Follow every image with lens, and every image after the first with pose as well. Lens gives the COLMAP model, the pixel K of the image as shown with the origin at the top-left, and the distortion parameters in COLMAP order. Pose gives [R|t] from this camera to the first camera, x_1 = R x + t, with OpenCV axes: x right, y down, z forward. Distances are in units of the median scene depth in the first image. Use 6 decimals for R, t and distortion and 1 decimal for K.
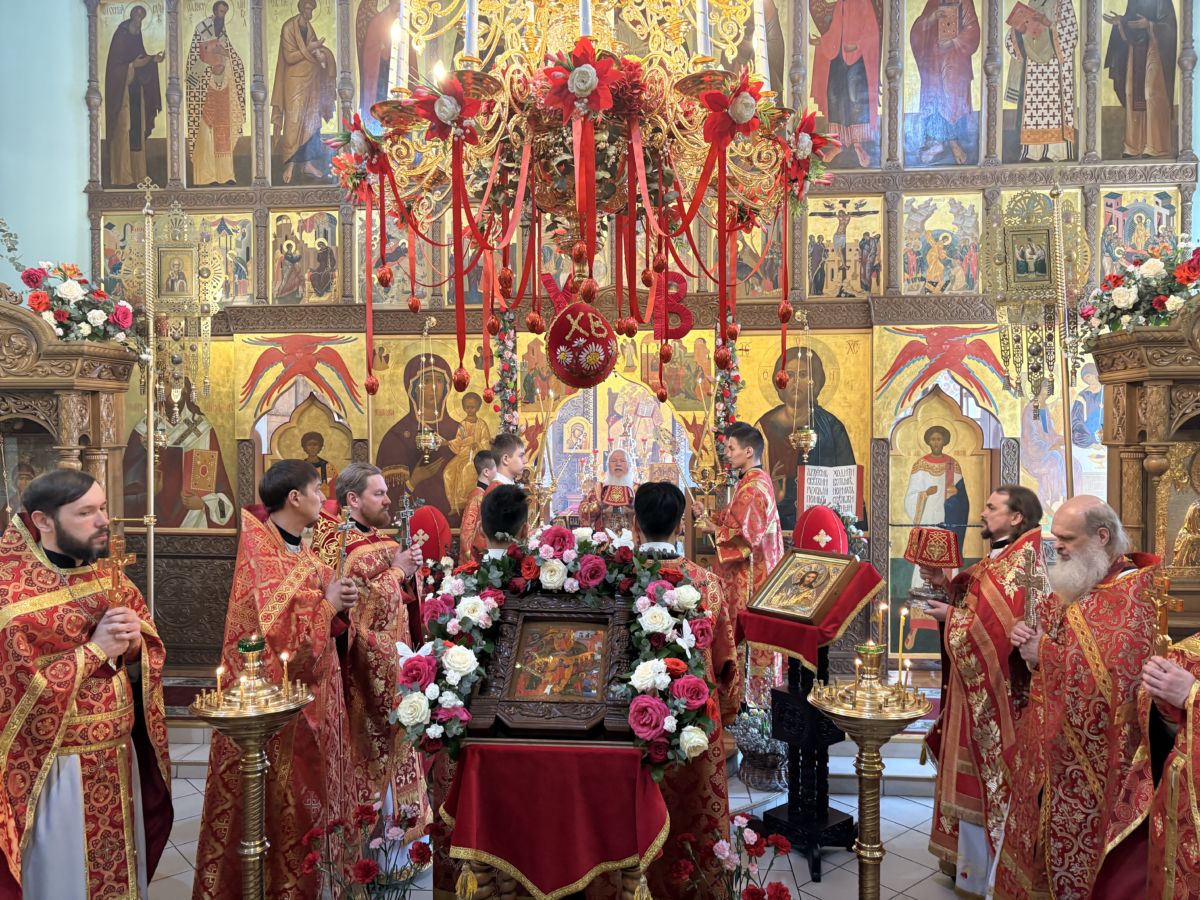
lens RADIAL K [[896.5, 0, 601.3], [0, 896.5, 468.8], [0, 0, 1]] dist [0.029031, -0.009738]
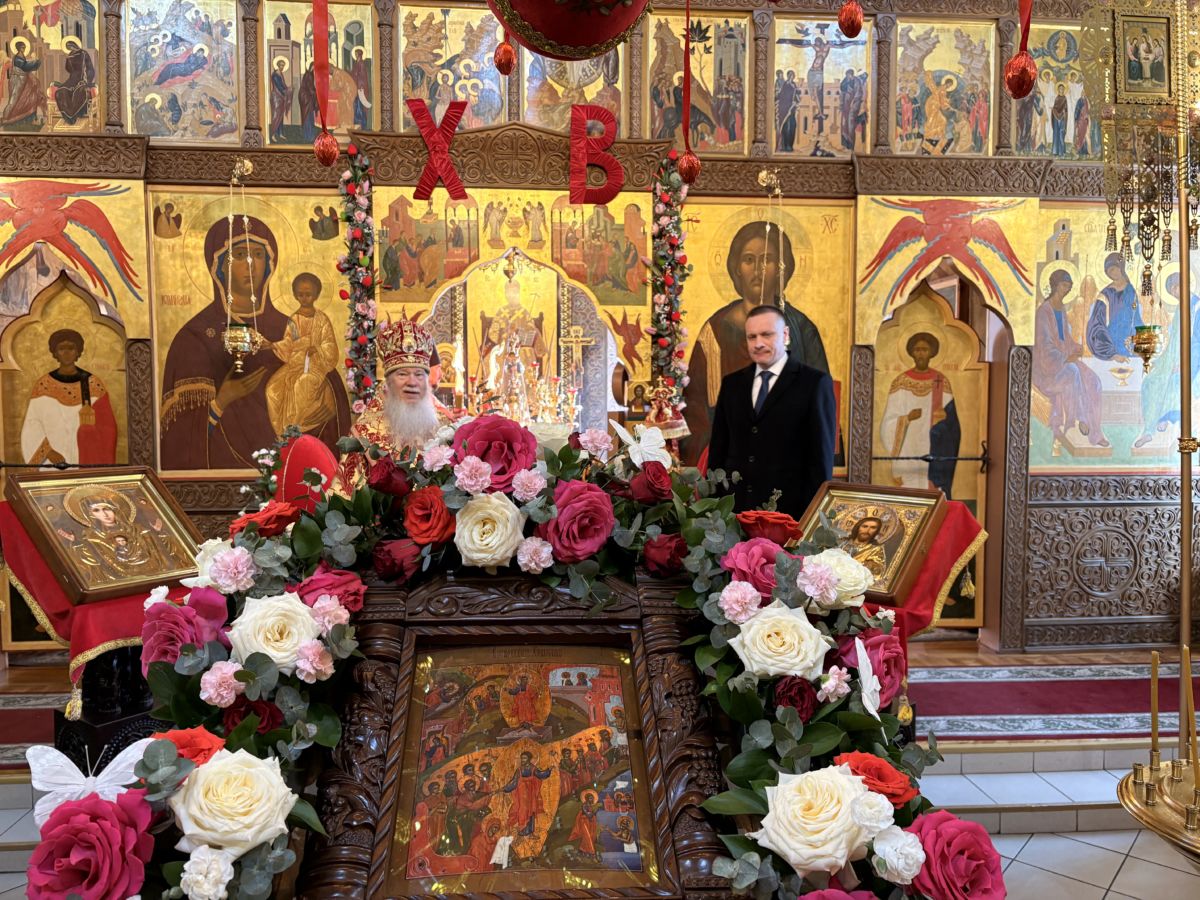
lens RADIAL K [[900.0, 0, 601.3], [0, 900.0, 470.2], [0, 0, 1]] dist [-0.018355, -0.002724]
pose [[0.987317, -0.009790, 0.158459, -0.032156], [0.001837, 0.998735, 0.050255, 0.033256], [-0.158750, -0.049326, 0.986086, 0.279873]]
